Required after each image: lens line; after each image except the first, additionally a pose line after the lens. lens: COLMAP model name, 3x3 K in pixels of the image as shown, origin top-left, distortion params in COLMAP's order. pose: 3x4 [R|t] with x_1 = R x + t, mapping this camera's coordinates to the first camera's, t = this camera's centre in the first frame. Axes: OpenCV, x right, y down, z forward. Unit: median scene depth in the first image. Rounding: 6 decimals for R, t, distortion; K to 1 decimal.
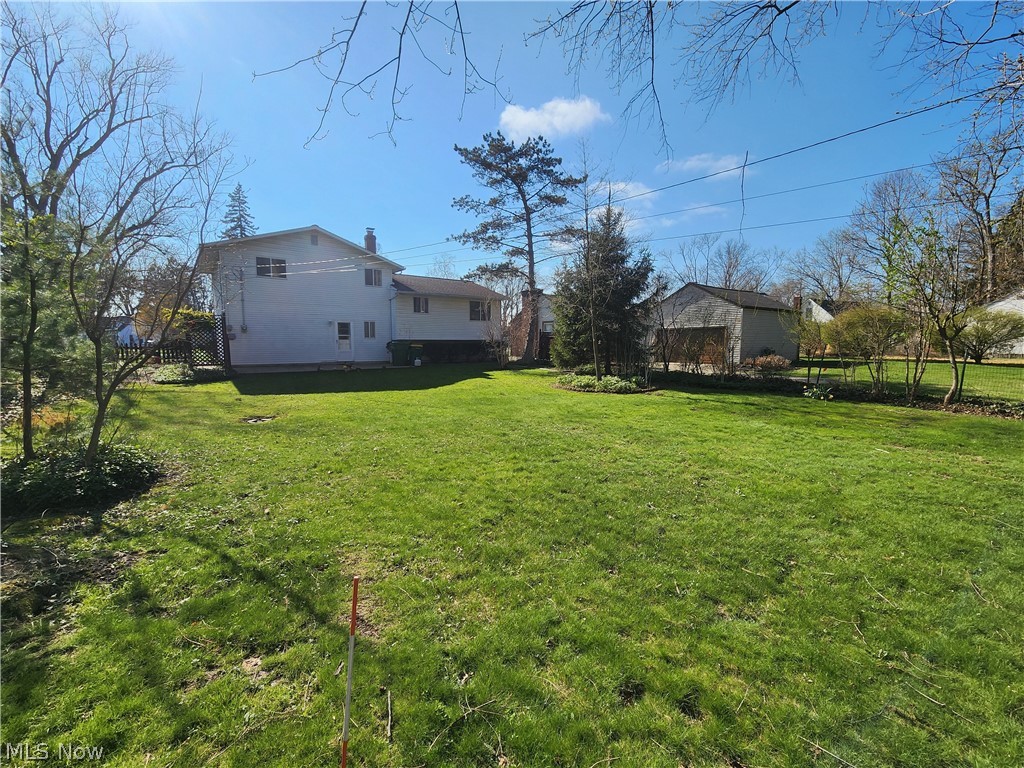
lens RADIAL K [[421.3, 0, 509.6], [0, 421.3, 381.9], [0, 0, 1]] dist [0.001393, -0.000044]
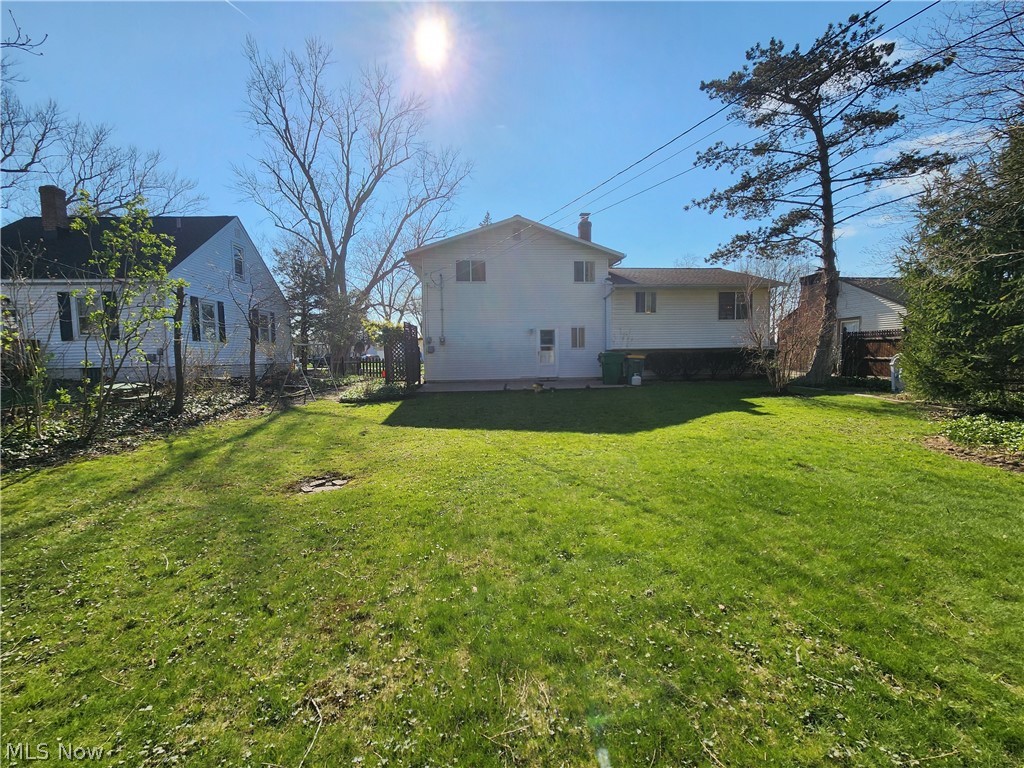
lens RADIAL K [[421.3, 0, 509.6], [0, 421.3, 381.9], [0, 0, 1]] dist [0.001393, -0.000044]
pose [[0.853241, 0.017994, -0.521206, -0.024324], [-0.033080, 0.999259, -0.019655, -0.018625], [0.520466, 0.034012, 0.853205, 0.234385]]
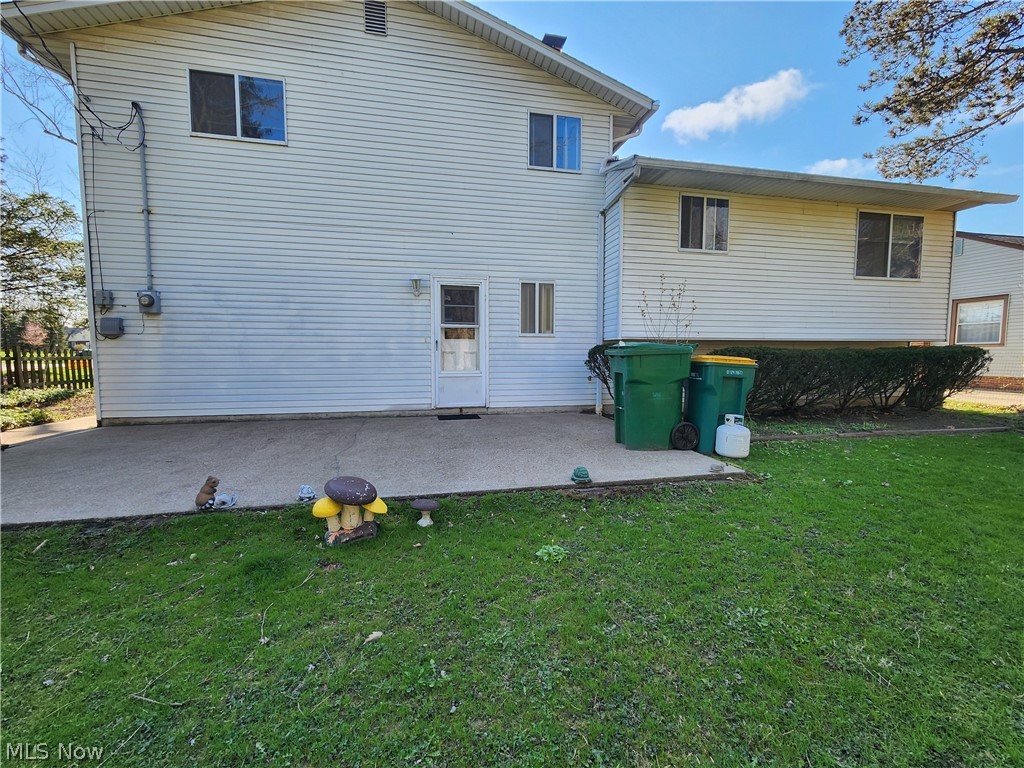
lens RADIAL K [[421.3, 0, 509.6], [0, 421.3, 381.9], [0, 0, 1]] dist [0.001393, -0.000044]
pose [[0.905661, 0.029868, -0.422949, -0.195654], [-0.041053, 0.999006, -0.017359, -0.055900], [0.422010, 0.033085, 0.905987, 0.640959]]
